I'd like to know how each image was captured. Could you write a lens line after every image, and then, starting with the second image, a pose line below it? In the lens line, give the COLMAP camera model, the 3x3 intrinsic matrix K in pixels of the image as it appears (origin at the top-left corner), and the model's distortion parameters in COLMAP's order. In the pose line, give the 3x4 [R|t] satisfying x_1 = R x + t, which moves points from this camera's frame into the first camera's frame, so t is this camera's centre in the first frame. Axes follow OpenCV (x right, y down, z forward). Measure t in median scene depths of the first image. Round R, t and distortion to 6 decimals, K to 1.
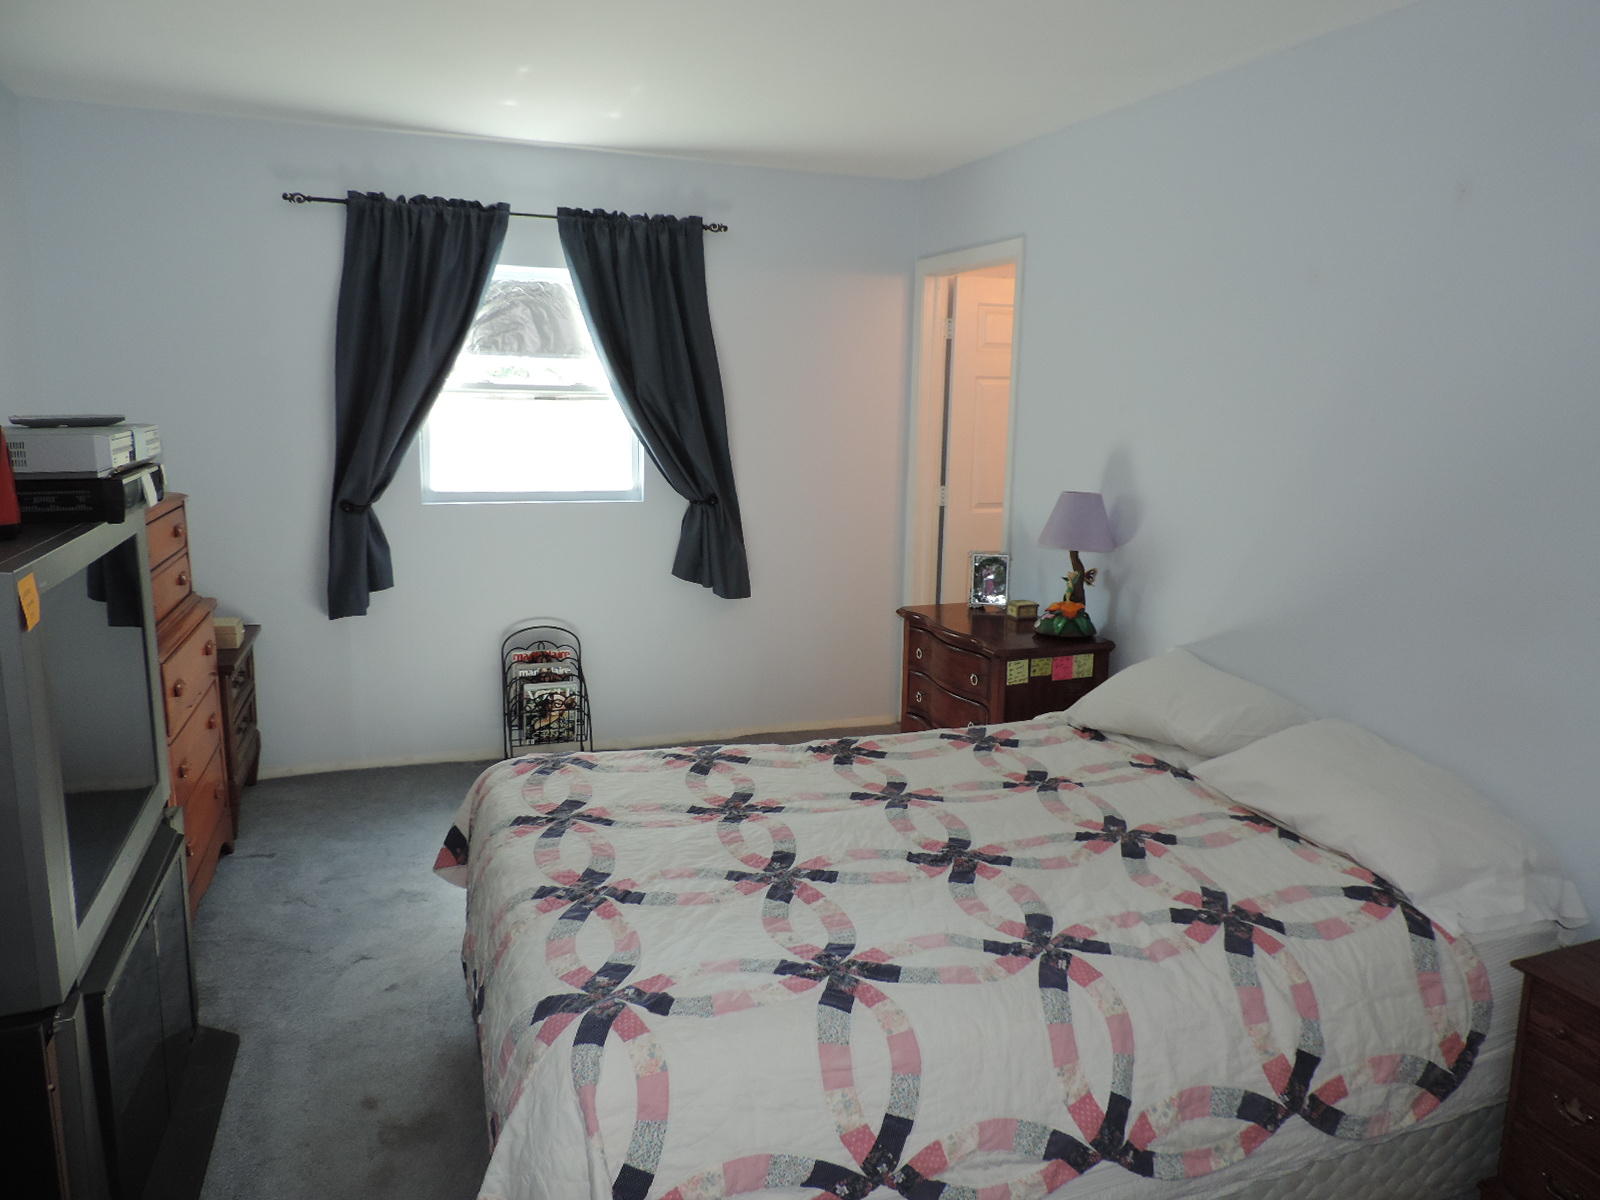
lens RADIAL K [[1138.2, 0, 808.8], [0, 1138.2, 596.4], [0, 0, 1]] dist [-0.031290, 0.016846]
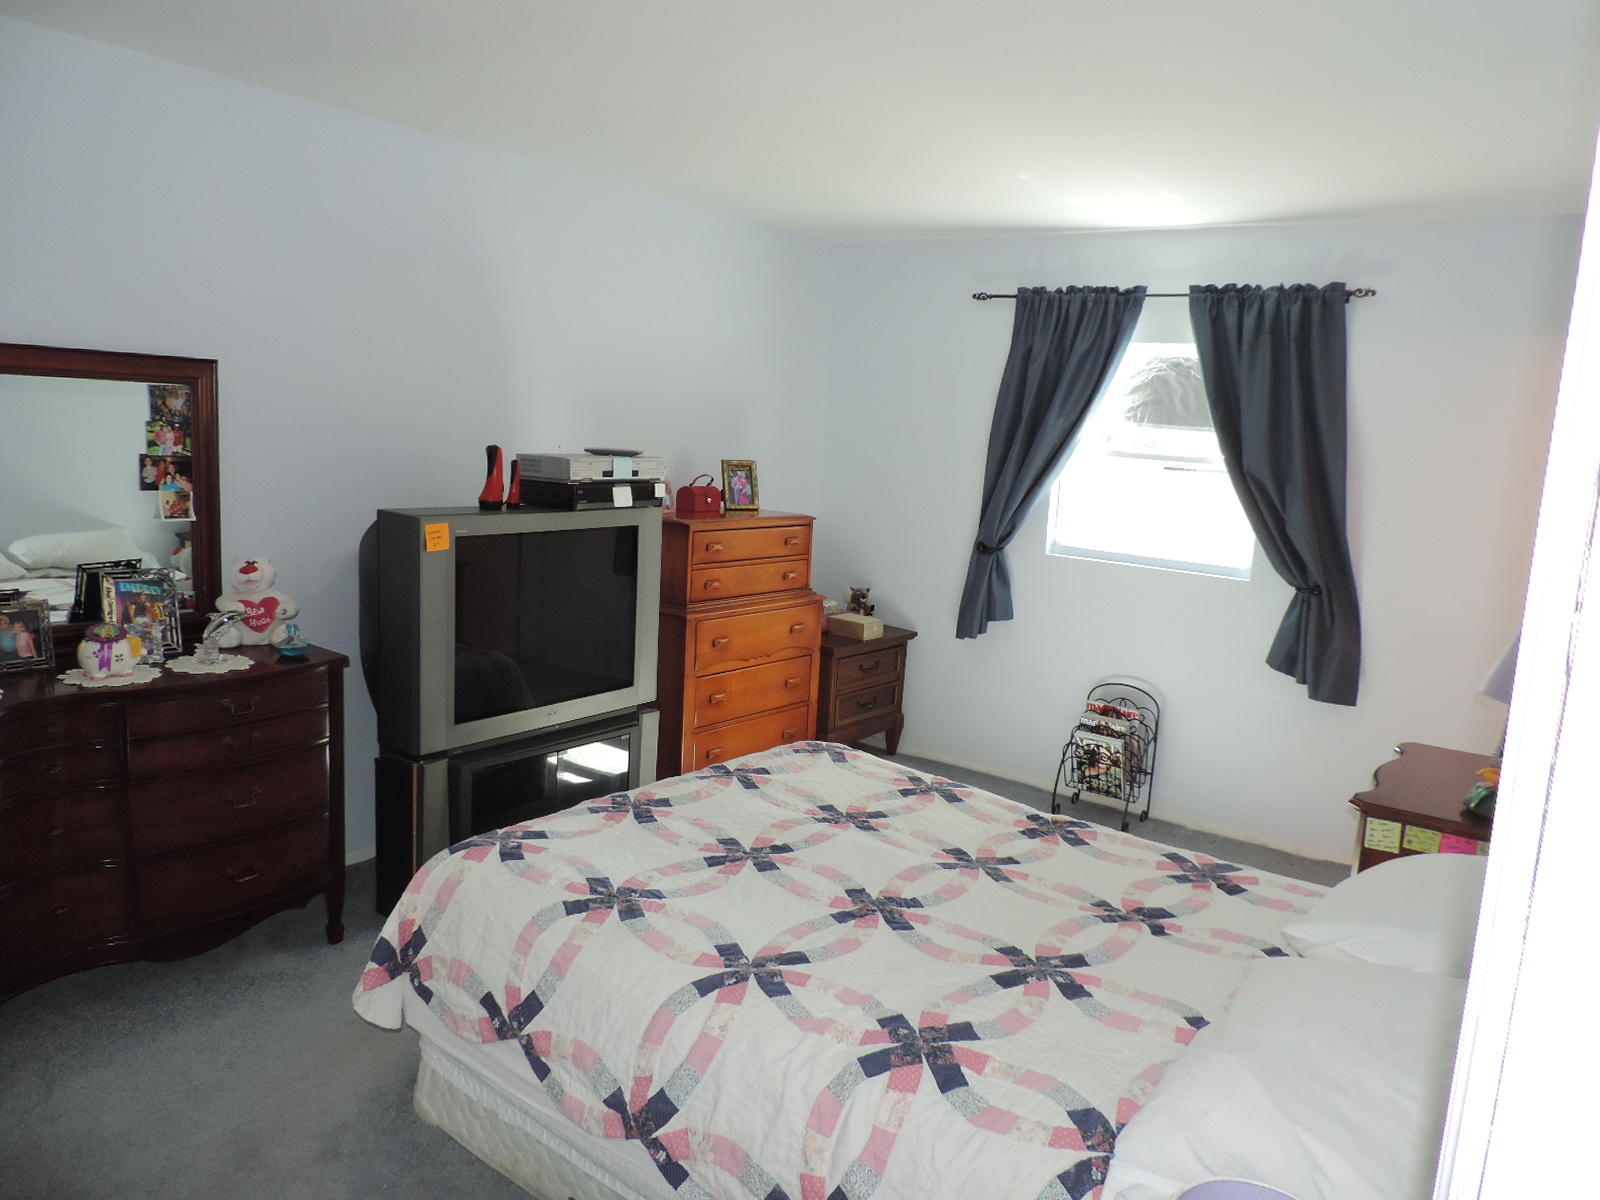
lens RADIAL K [[1138.2, 0, 808.8], [0, 1138.2, 596.4], [0, 0, 1]] dist [-0.031290, 0.016846]
pose [[0.534936, 0.142042, -0.832867, 0.497469], [-0.197279, 0.979517, 0.040344, -0.039961], [0.821538, 0.142726, 0.552001, 0.188191]]
